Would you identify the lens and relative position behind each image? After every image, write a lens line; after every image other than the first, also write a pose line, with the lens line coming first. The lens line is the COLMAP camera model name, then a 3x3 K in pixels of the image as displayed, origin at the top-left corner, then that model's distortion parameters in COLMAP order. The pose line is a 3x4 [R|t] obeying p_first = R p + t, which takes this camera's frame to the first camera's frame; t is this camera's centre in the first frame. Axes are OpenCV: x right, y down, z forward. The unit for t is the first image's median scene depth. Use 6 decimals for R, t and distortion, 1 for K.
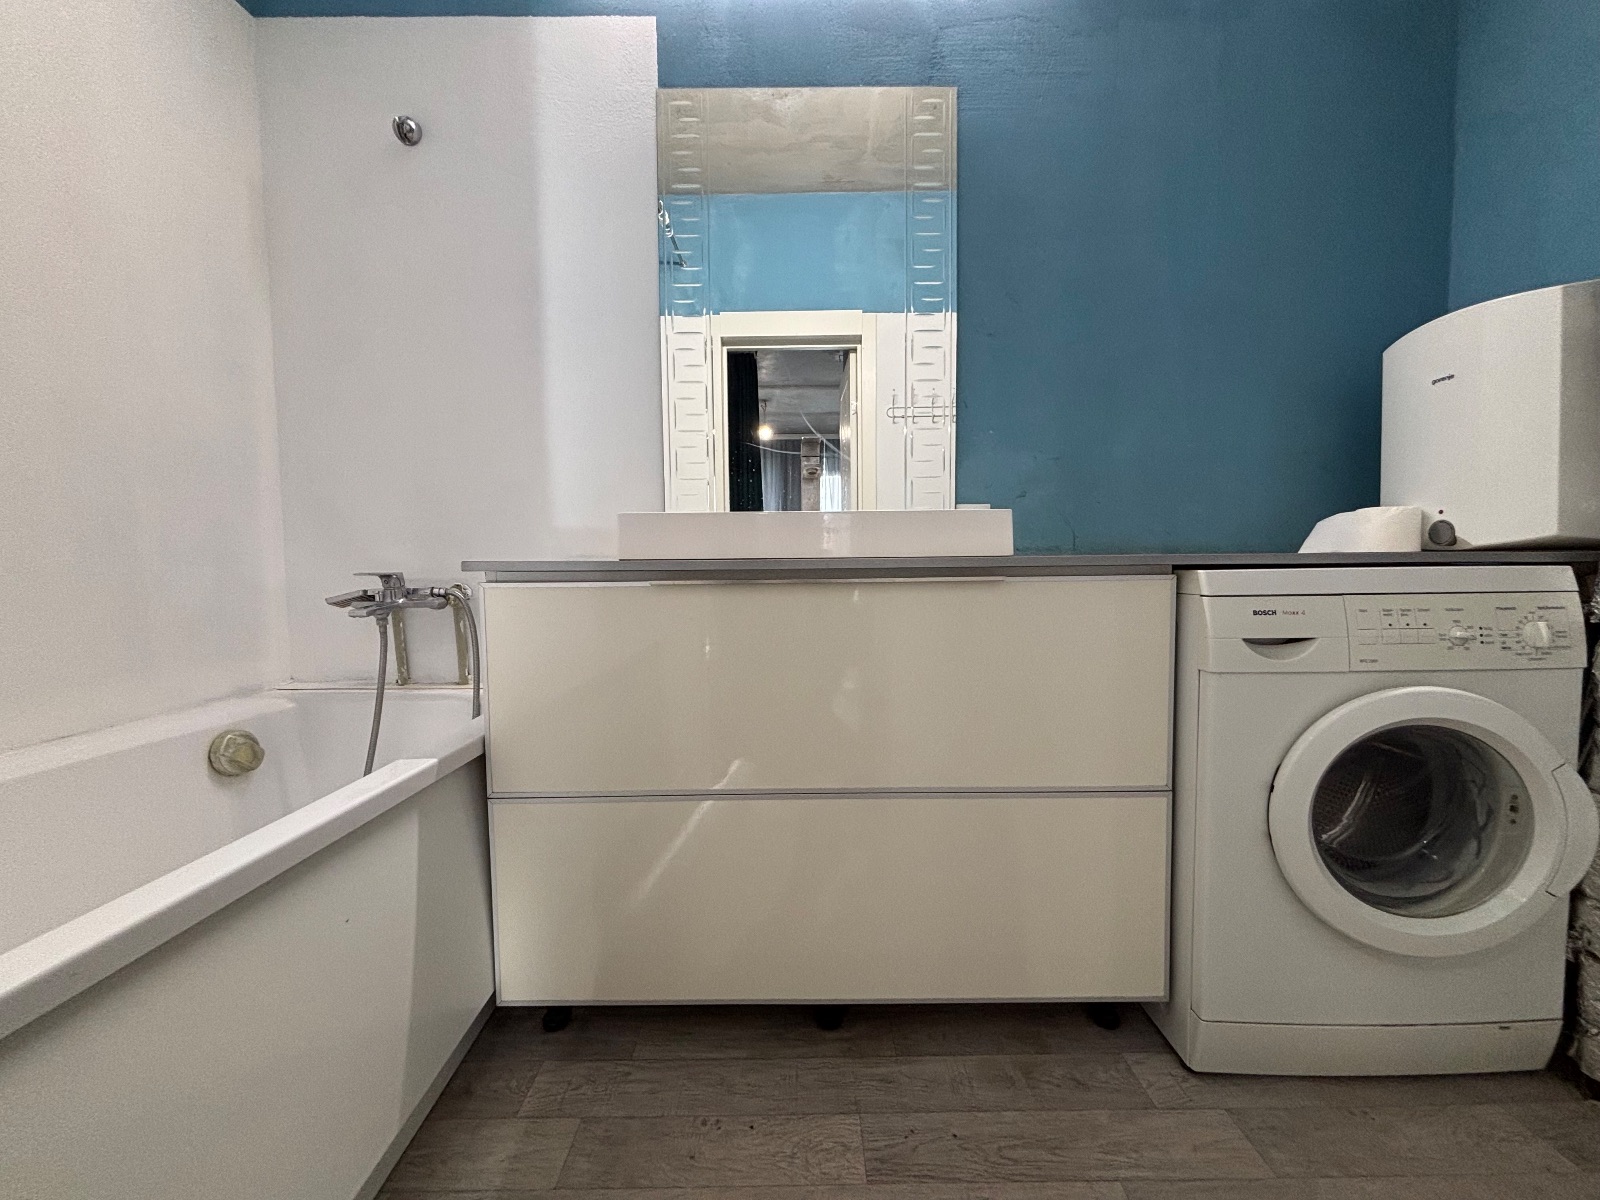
lens RADIAL K [[651.2, 0, 797.9], [0, 651.2, 596.2], [0, 0, 1]] dist [-0.002970, 0.004033]
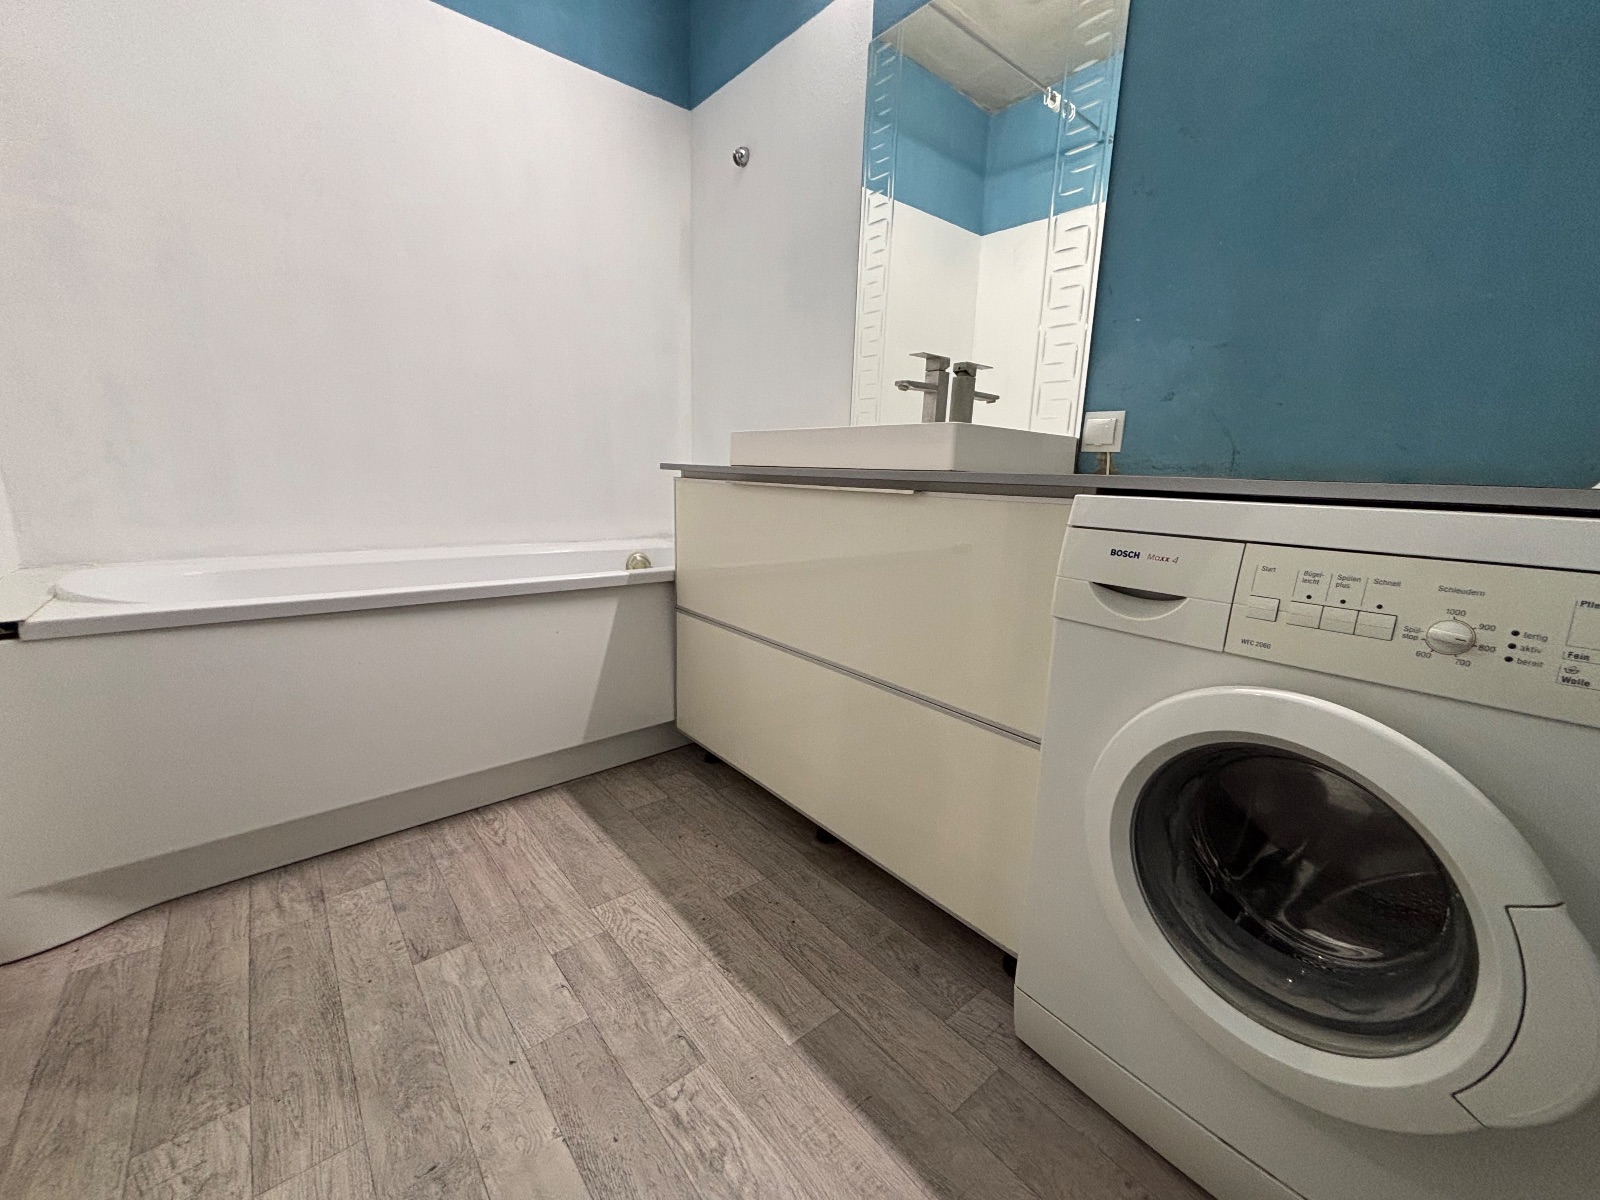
lens RADIAL K [[651.2, 0, 797.9], [0, 651.2, 596.2], [0, 0, 1]] dist [-0.002970, 0.004033]
pose [[0.631677, 0.178457, -0.754412, 1.063947], [-0.076657, 0.982753, 0.168285, -0.025374], [0.771432, -0.048471, 0.634463, 0.207156]]
